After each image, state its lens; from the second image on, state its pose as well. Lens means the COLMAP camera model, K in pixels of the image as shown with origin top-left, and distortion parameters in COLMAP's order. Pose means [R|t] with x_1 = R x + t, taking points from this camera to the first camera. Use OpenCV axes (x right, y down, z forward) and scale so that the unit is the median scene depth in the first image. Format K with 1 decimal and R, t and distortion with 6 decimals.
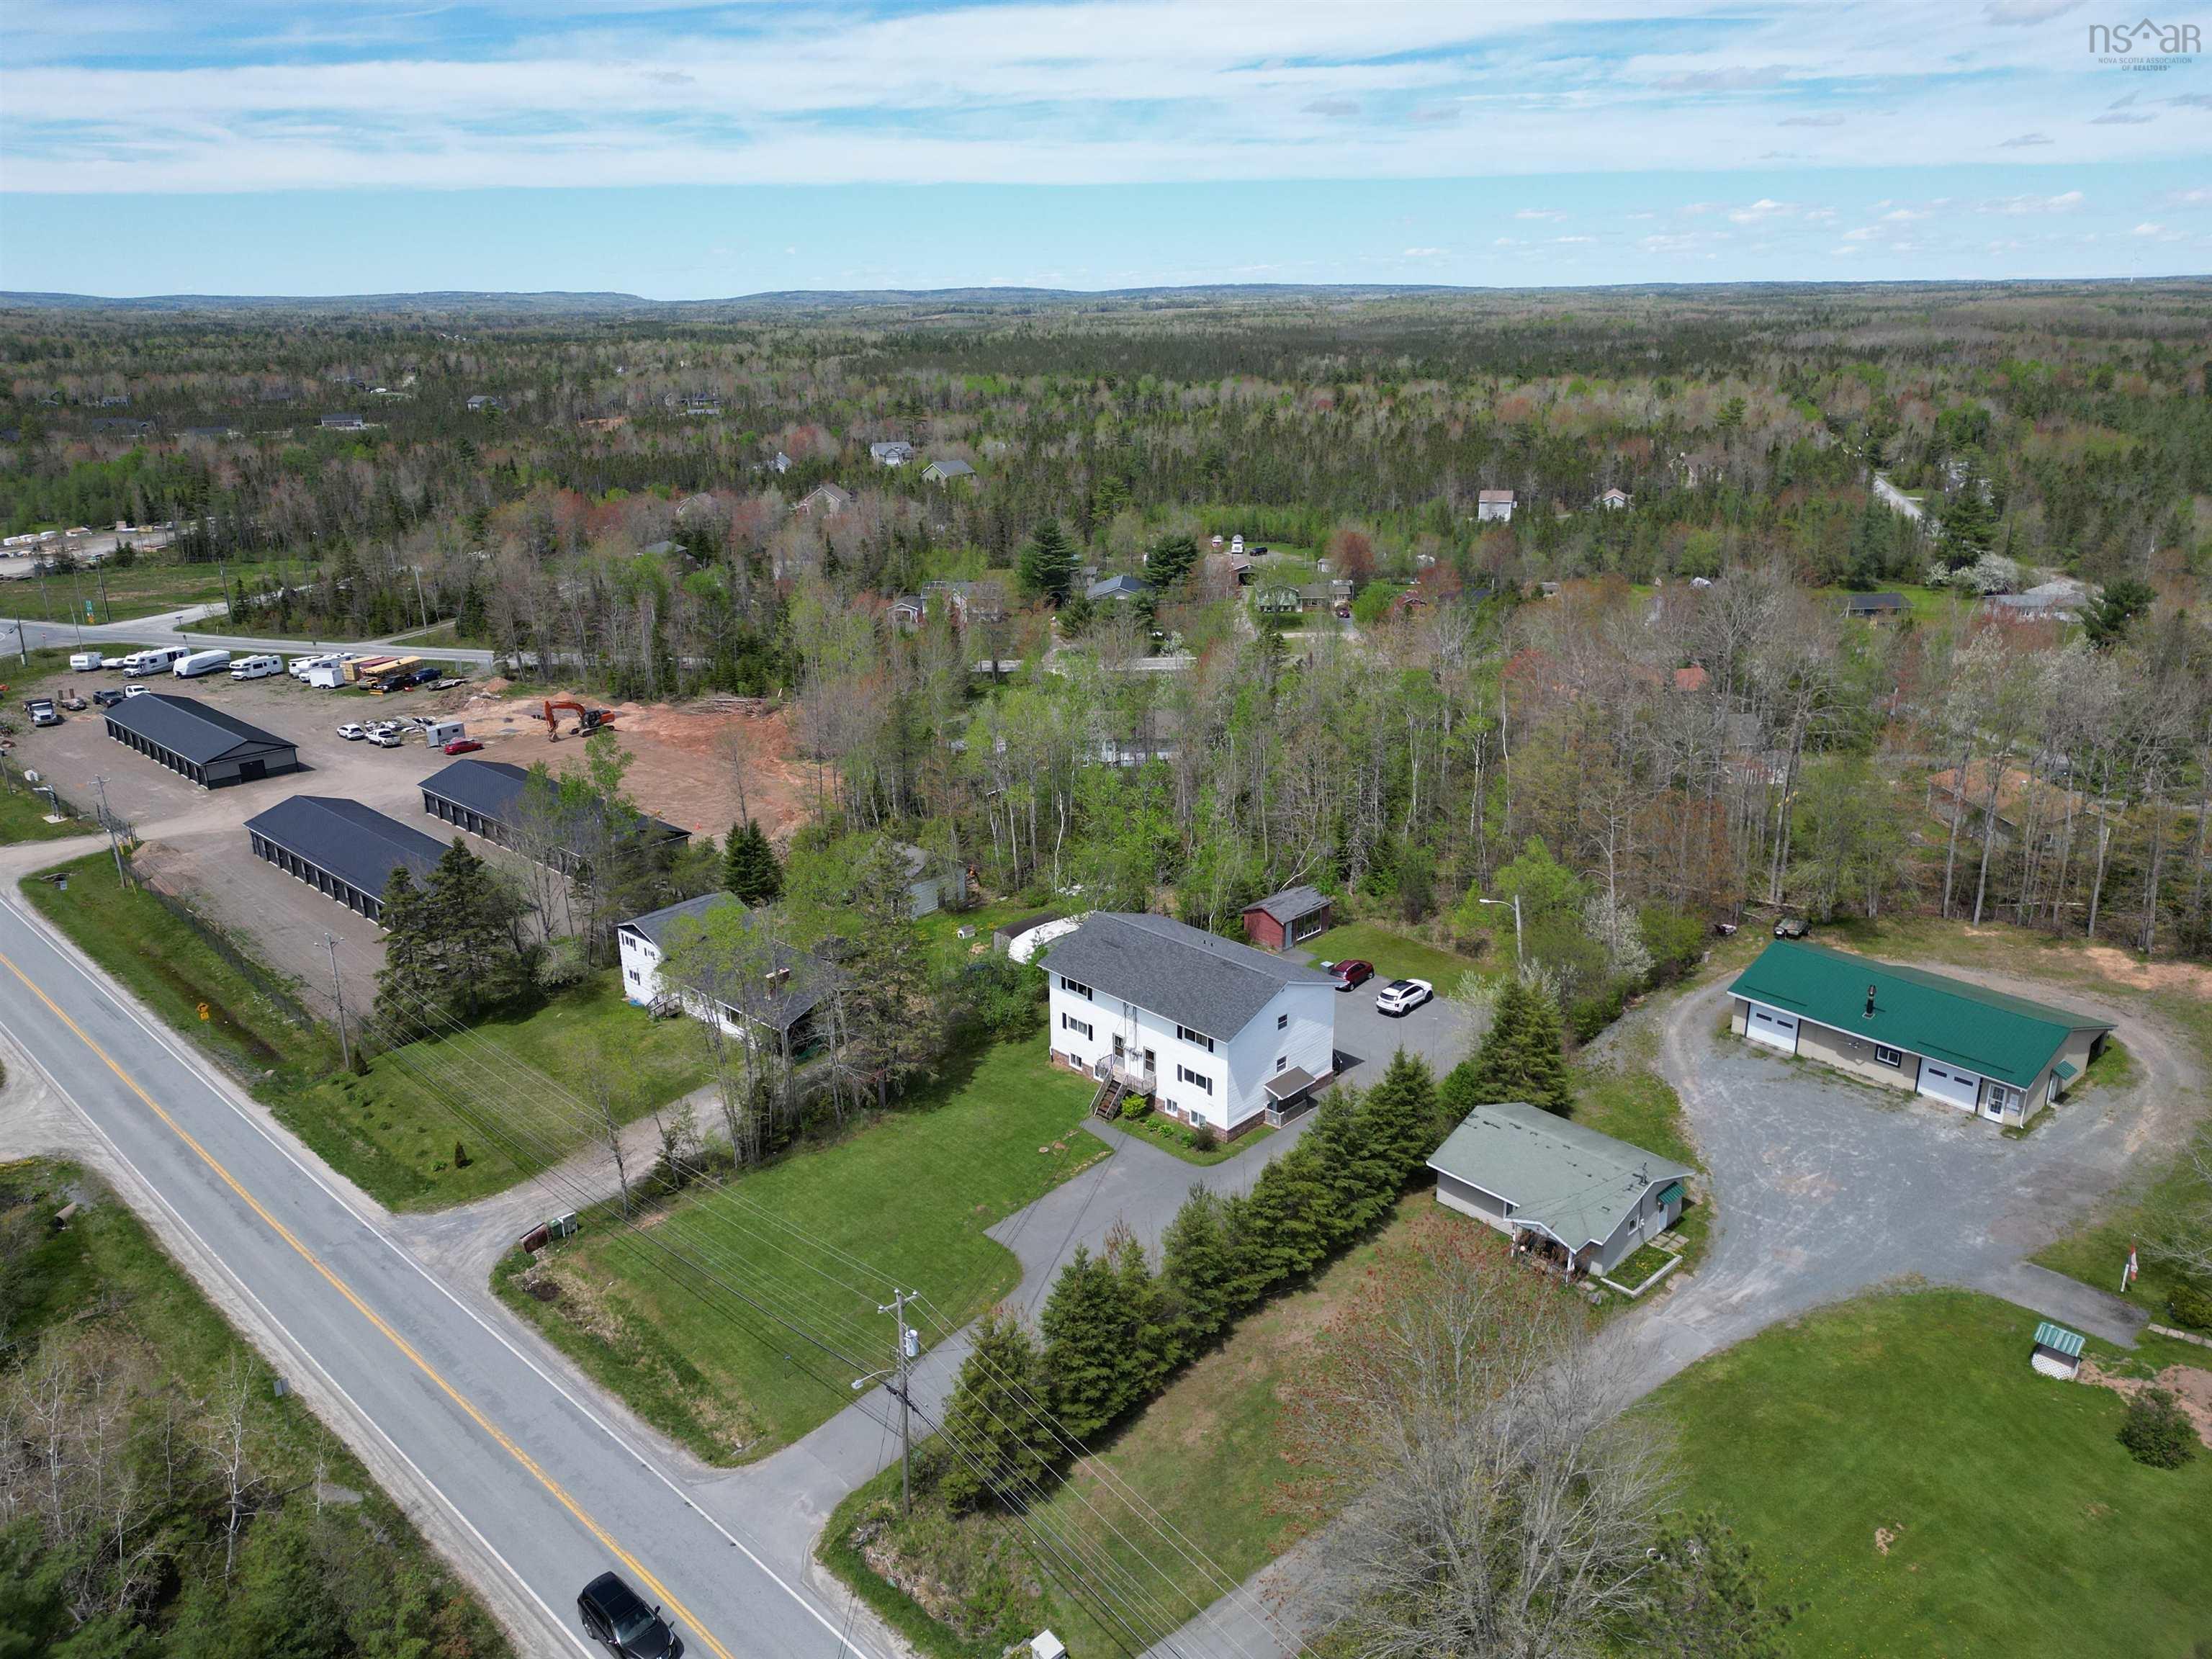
lens RADIAL K [[1542.6, 0, 1114.3], [0, 1542.6, 819.8], [0, 0, 1]] dist [0.073058, -0.070328]
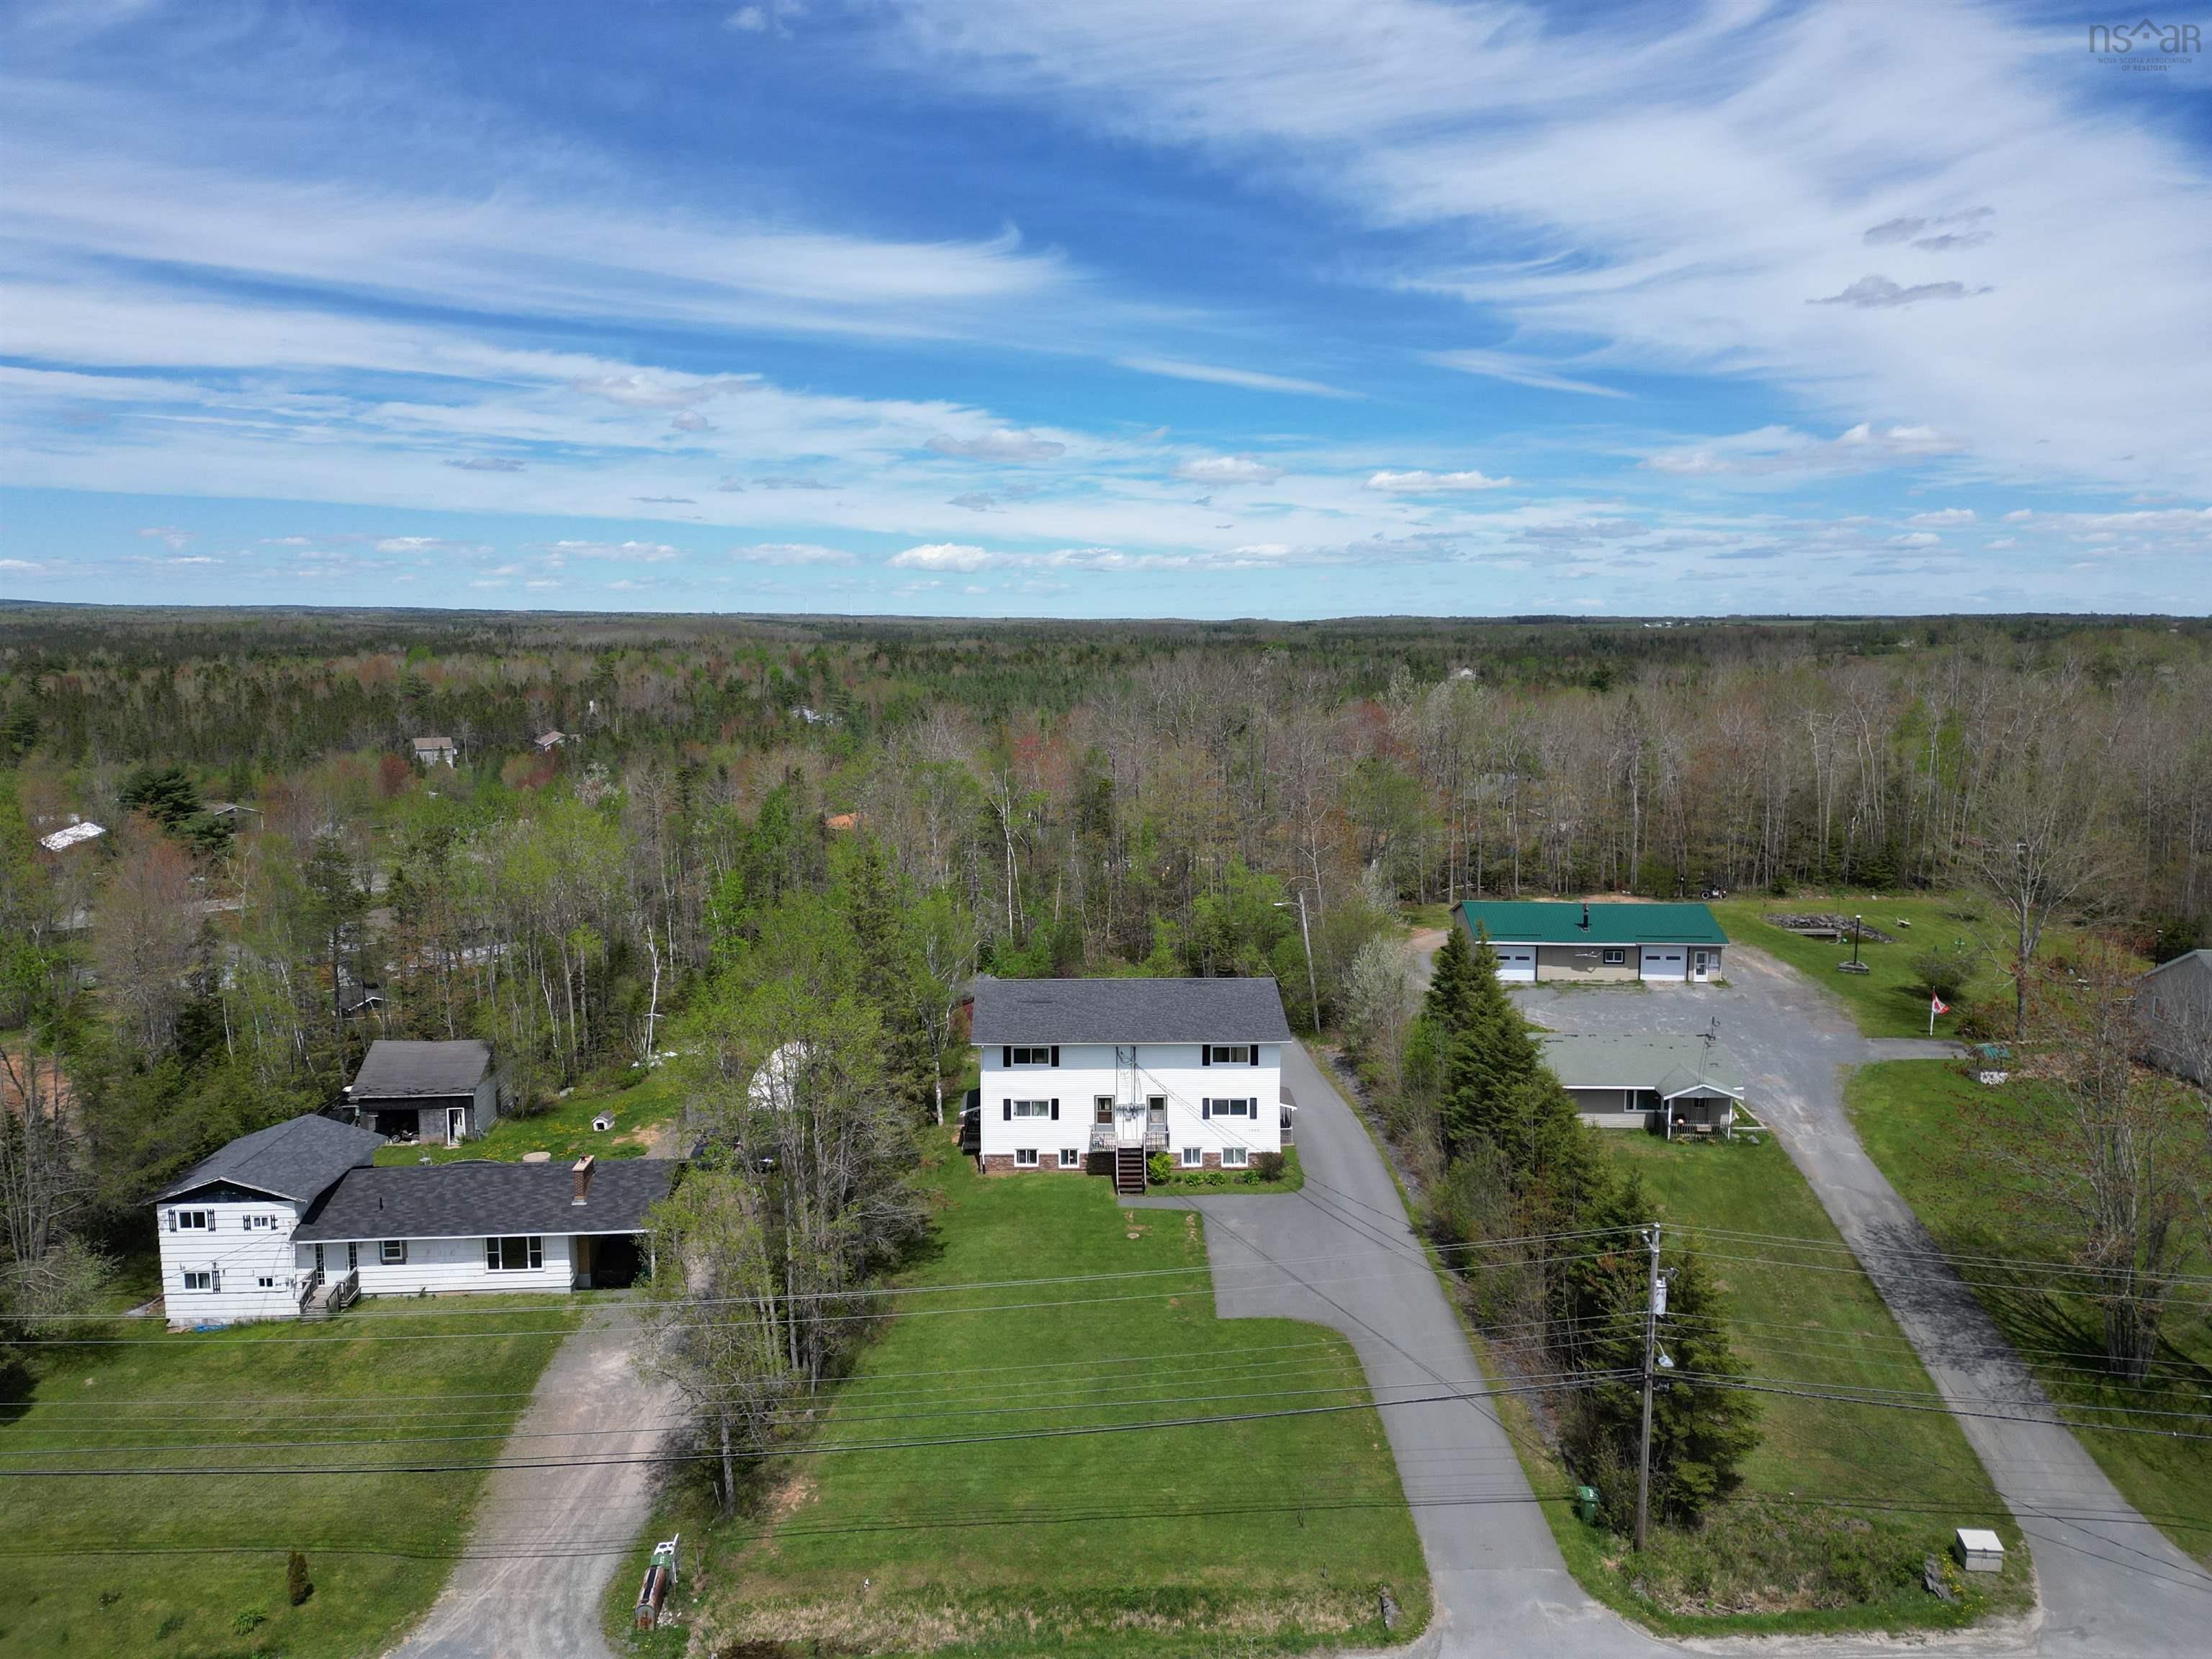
lens RADIAL K [[1542.6, 0, 1114.3], [0, 1542.6, 819.8], [0, 0, 1]] dist [0.073058, -0.070328]
pose [[0.694408, -0.081288, 0.714975, -0.598824], [0.220249, 0.969922, -0.103639, 0.087366], [-0.685046, 0.229440, 0.691426, 0.411462]]
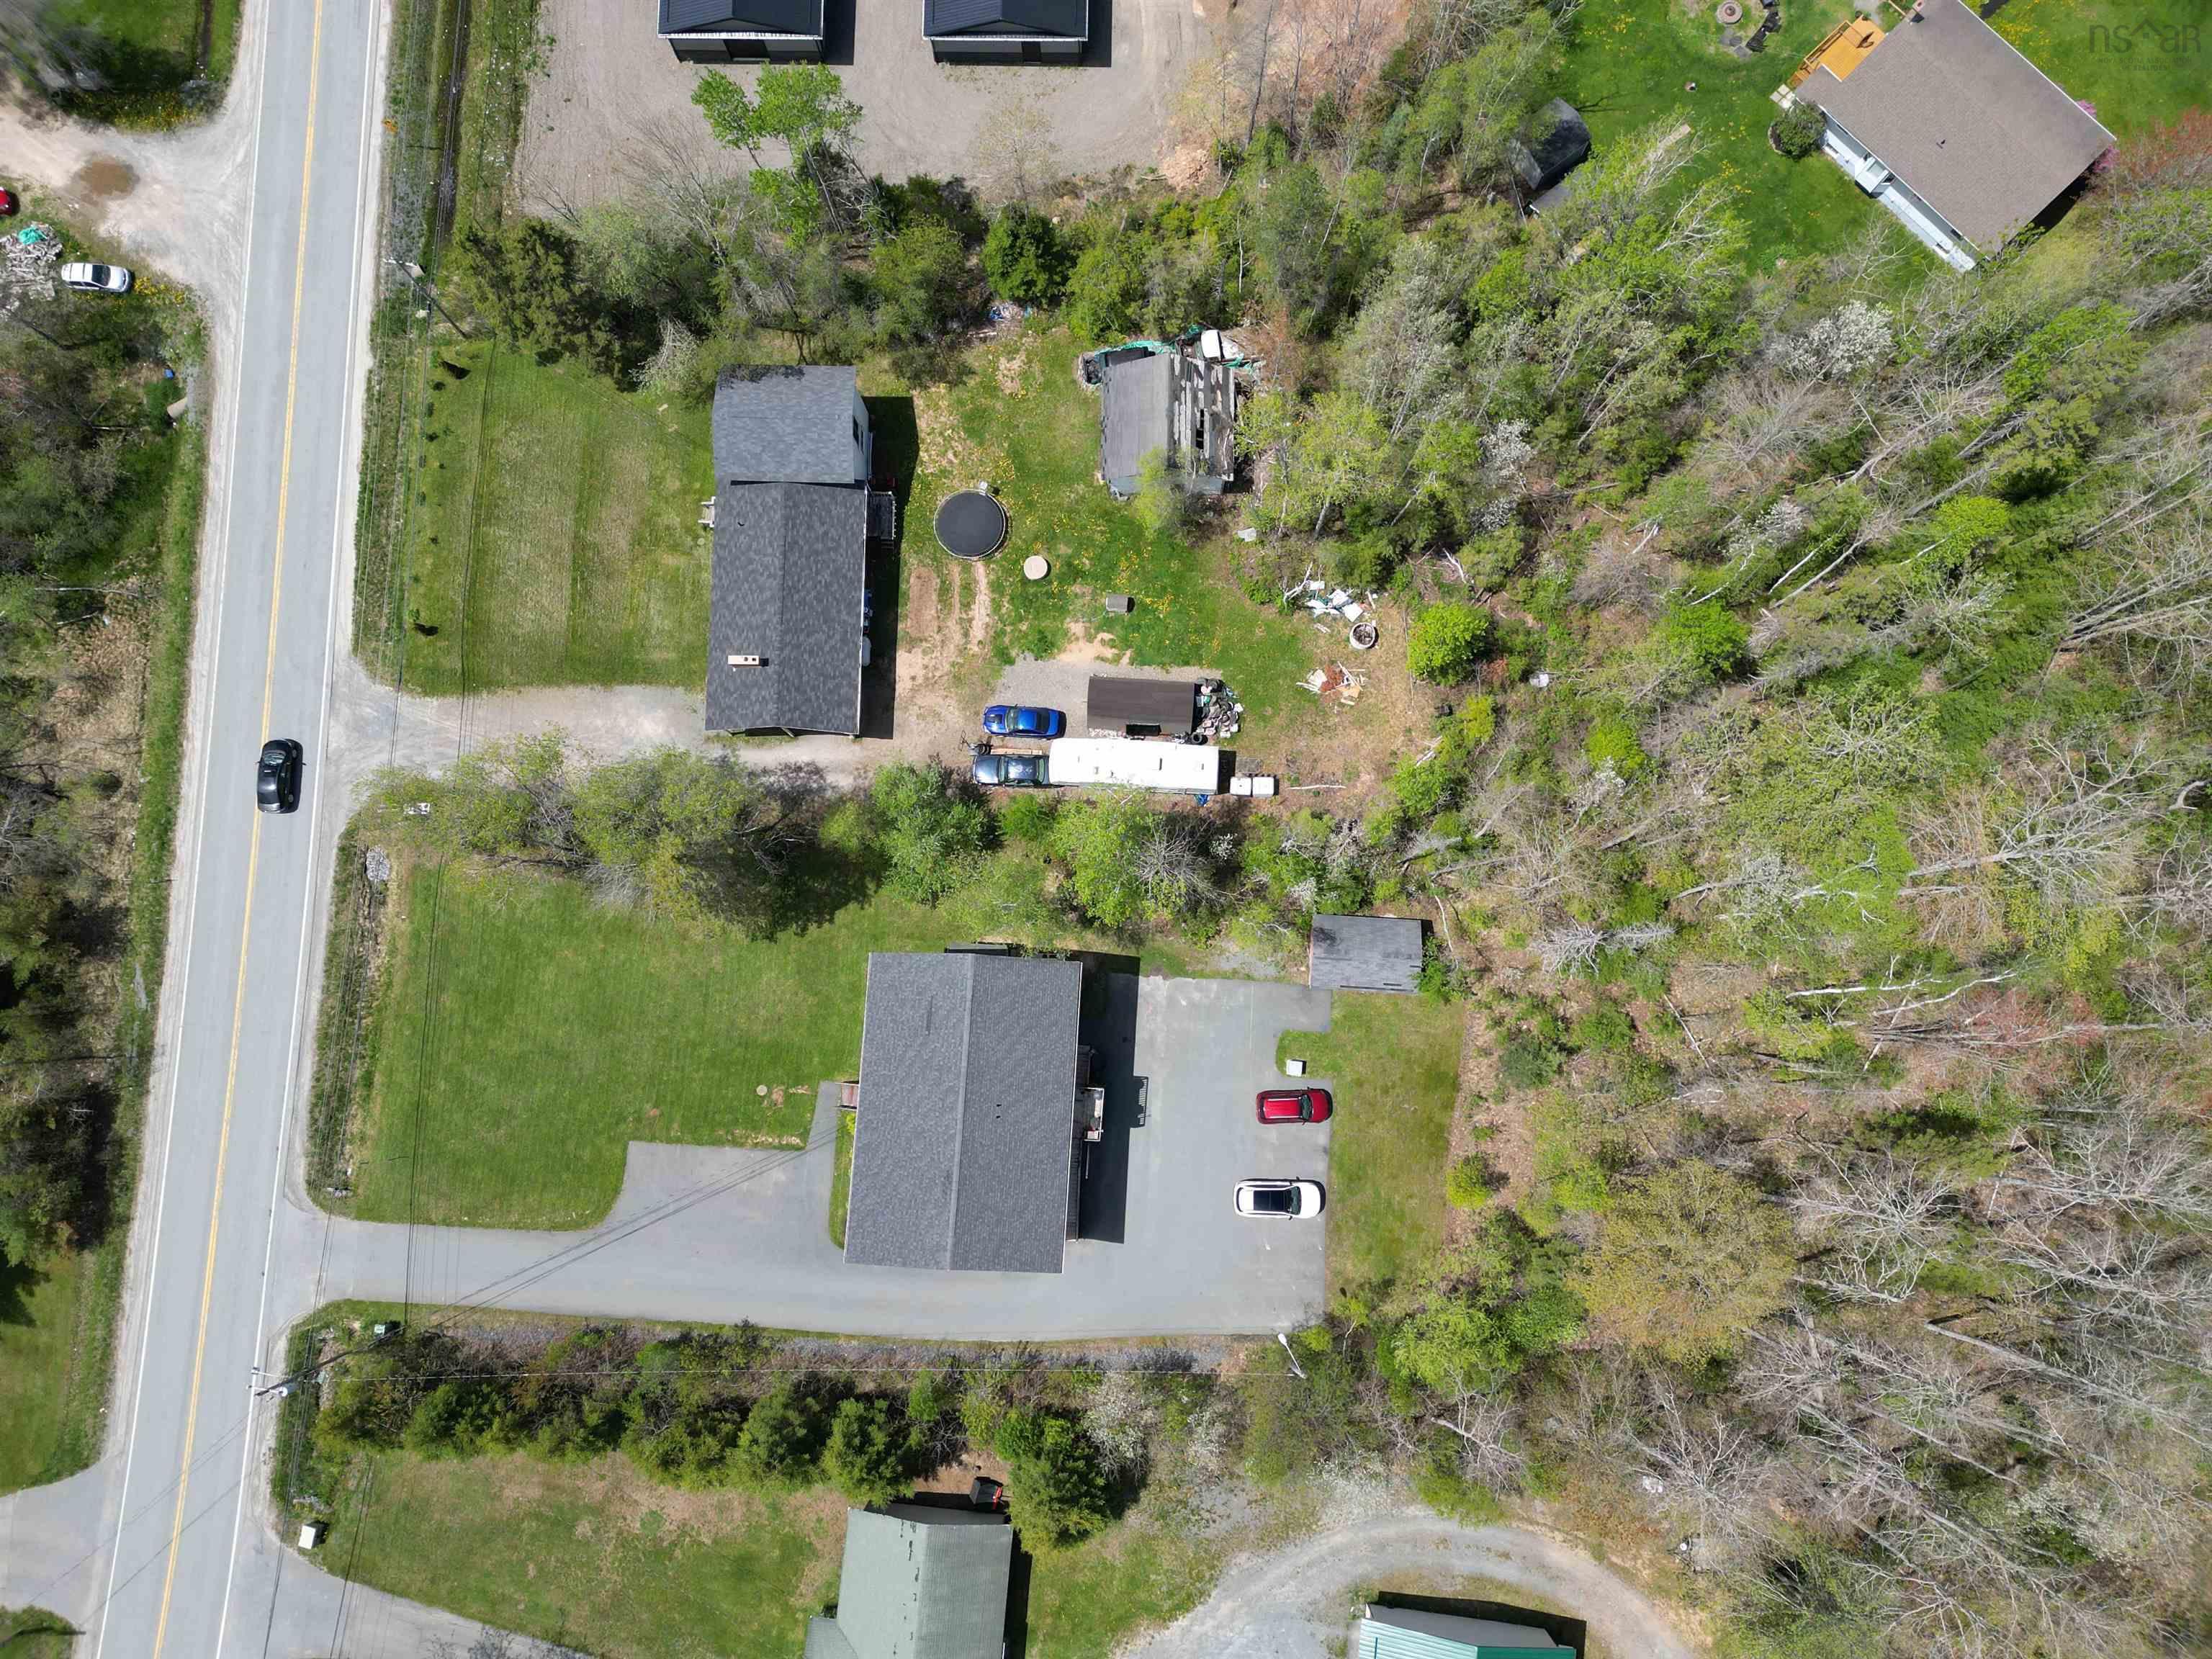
lens RADIAL K [[1542.6, 0, 1114.3], [0, 1542.6, 819.8], [0, 0, 1]] dist [0.073058, -0.070328]
pose [[0.671306, 0.736140, -0.086296, 0.064651], [-0.225701, 0.313933, 0.922228, -0.806244], [0.705980, -0.599620, 0.376893, 0.888155]]
